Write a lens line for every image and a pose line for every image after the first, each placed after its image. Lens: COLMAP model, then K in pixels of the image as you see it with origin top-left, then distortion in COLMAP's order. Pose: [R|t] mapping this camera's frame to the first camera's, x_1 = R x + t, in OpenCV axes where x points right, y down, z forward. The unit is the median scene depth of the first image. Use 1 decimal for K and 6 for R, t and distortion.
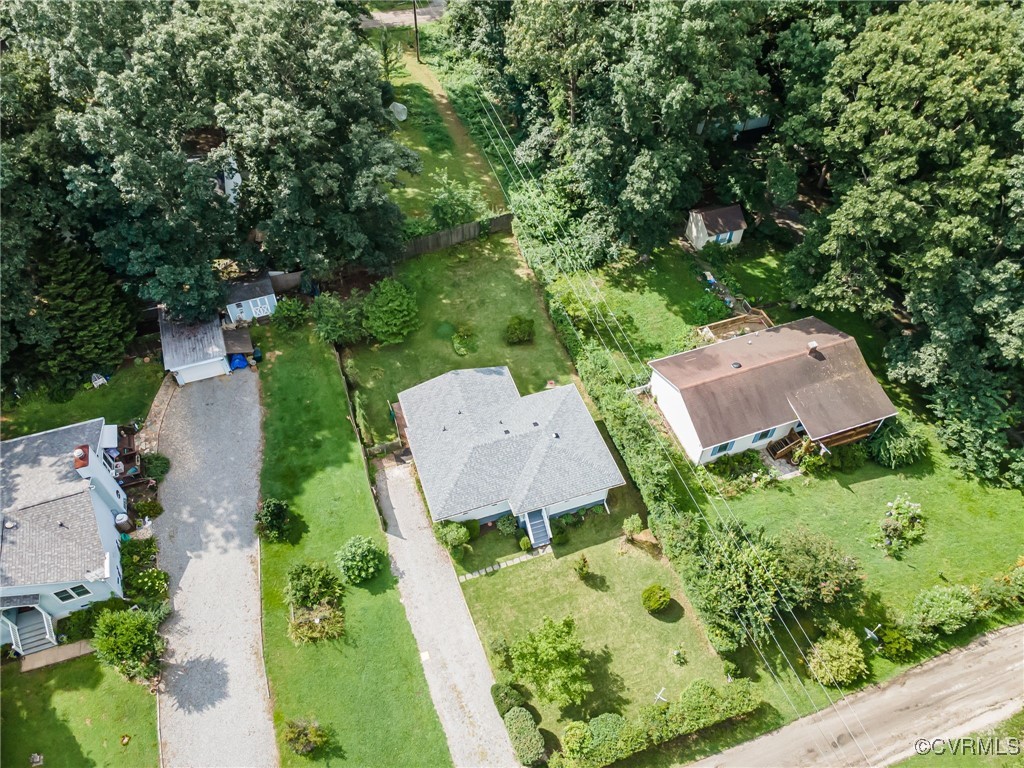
lens RADIAL K [[754.5, 0, 512.0], [0, 754.5, 382.1], [0, 0, 1]] dist [0.027470, 0.013271]
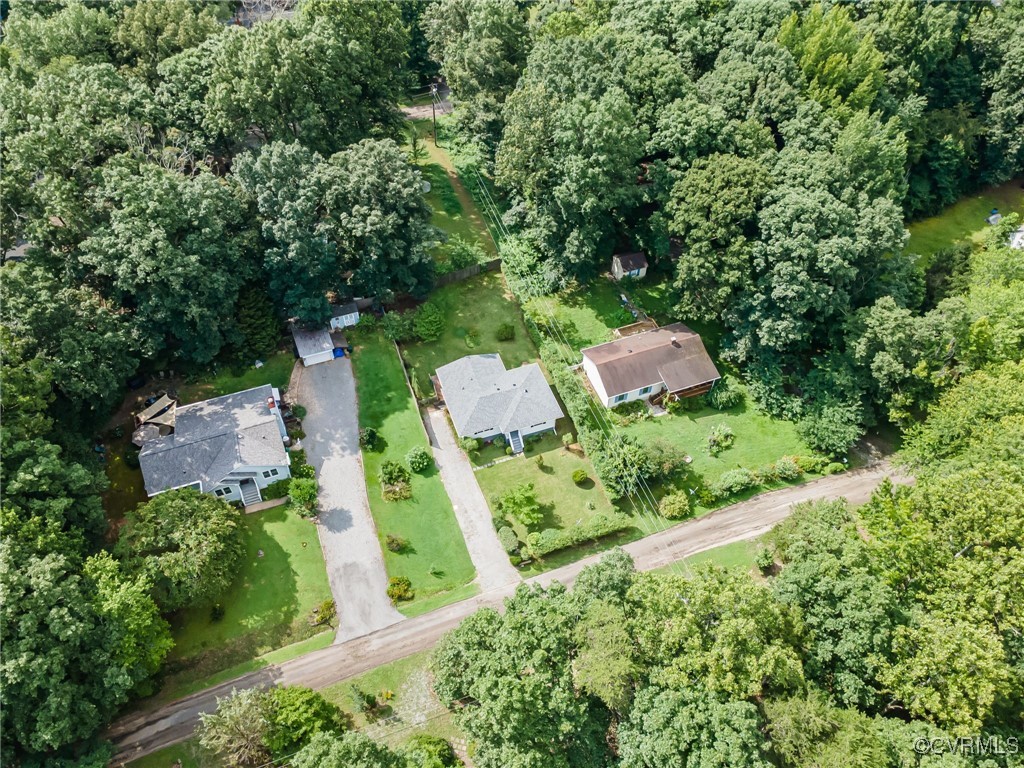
lens RADIAL K [[754.5, 0, 507.1], [0, 754.5, 382.4], [0, 0, 1]] dist [0.027470, 0.013271]
pose [[0.999953, -0.009716, -0.000040, 0.014616], [0.009716, 0.999953, 0.000541, 0.050151], [0.000035, -0.000541, 1.000000, -0.806657]]
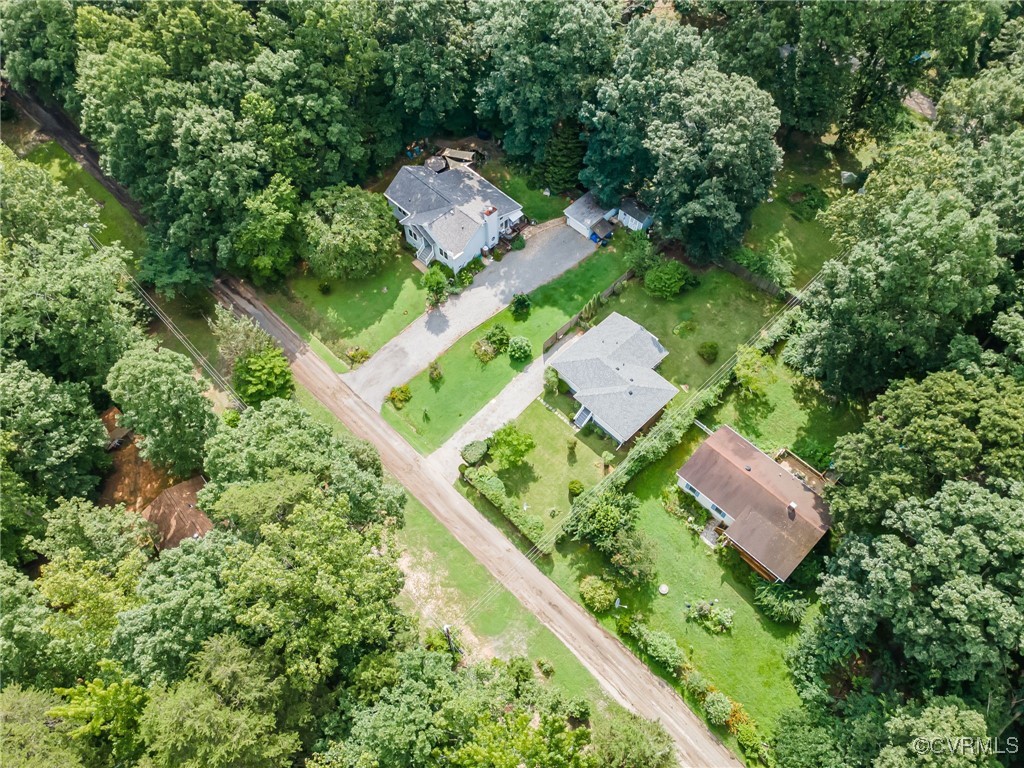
lens RADIAL K [[754.5, 0, 489.2], [0, 754.5, 382.0], [0, 0, 1]] dist [0.027470, 0.013271]
pose [[0.420608, 0.763264, -0.490425, 0.727167], [-0.689639, 0.620217, 0.373802, -0.348792], [0.589480, 0.180992, 0.787246, -0.483337]]
